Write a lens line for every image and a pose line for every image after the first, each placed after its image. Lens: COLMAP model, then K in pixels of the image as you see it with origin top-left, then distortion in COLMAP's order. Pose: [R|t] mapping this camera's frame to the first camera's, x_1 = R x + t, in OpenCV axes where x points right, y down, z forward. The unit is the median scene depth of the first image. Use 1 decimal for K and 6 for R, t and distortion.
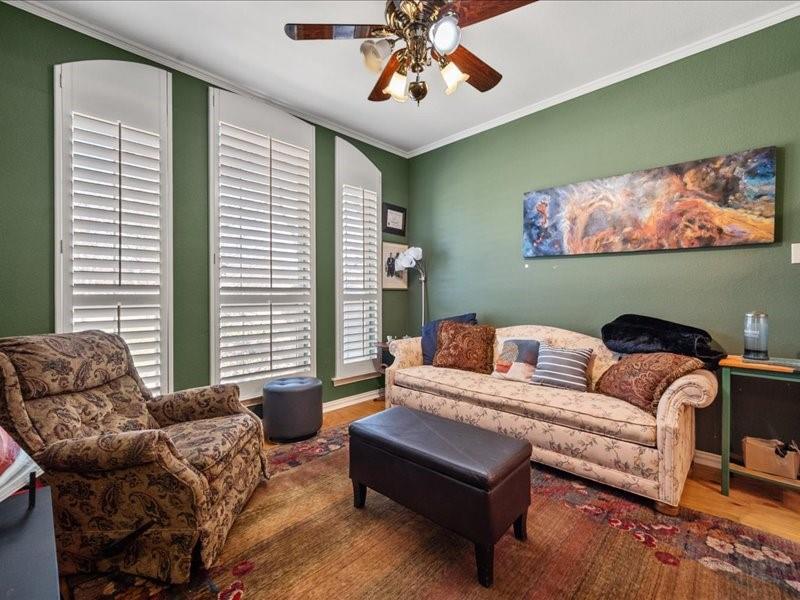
lens RADIAL K [[359.7, 0, 405.1], [0, 359.7, 293.7], [0, 0, 1]] dist [-0.001834, -0.000699]
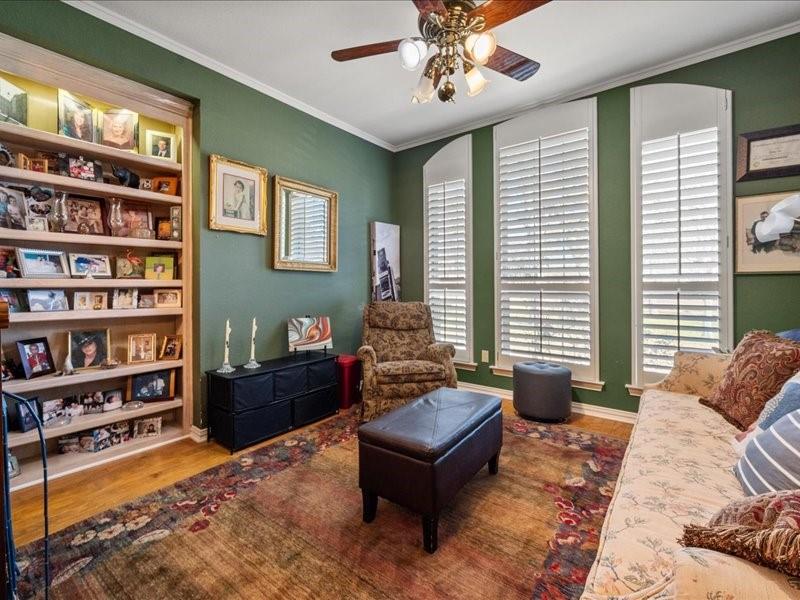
lens RADIAL K [[359.7, 0, 400.0], [0, 359.7, 285.3], [0, 0, 1]] dist [-0.001834, -0.000699]
pose [[0.097139, 0.003664, -0.995264, 0.568278], [0.003273, 0.999987, 0.004000, 0.002776], [0.995265, -0.003646, 0.097126, 0.399462]]
